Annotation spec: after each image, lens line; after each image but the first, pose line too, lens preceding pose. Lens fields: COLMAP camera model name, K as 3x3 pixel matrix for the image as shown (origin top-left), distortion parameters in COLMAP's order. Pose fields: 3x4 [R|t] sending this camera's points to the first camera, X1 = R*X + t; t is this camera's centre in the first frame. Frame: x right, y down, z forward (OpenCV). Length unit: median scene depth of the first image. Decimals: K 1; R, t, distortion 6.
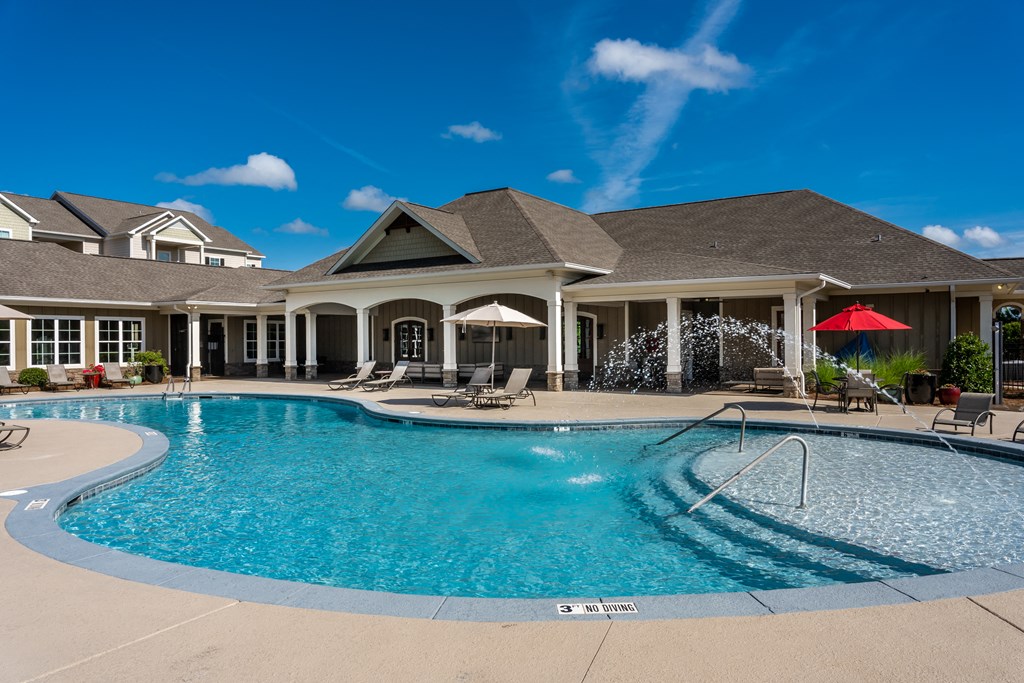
lens RADIAL K [[710.8, 0, 512.7], [0, 710.8, 340.7], [0, 0, 1]] dist [-0.000568, 0.004887]
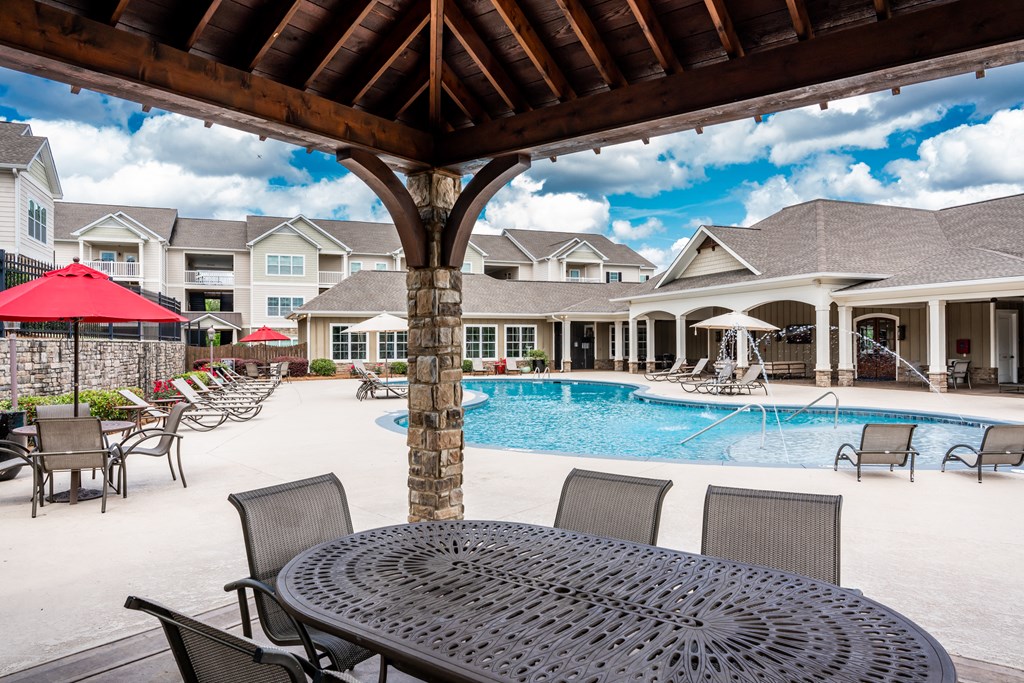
lens RADIAL K [[710.8, 0, 510.6], [0, 710.8, 343.5], [0, 0, 1]] dist [-0.000568, 0.004887]
pose [[0.817139, 0.002422, -0.576435, 0.235629], [0.000433, 0.999988, 0.004816, -0.002828], [0.576440, -0.004185, 0.817128, -0.147453]]
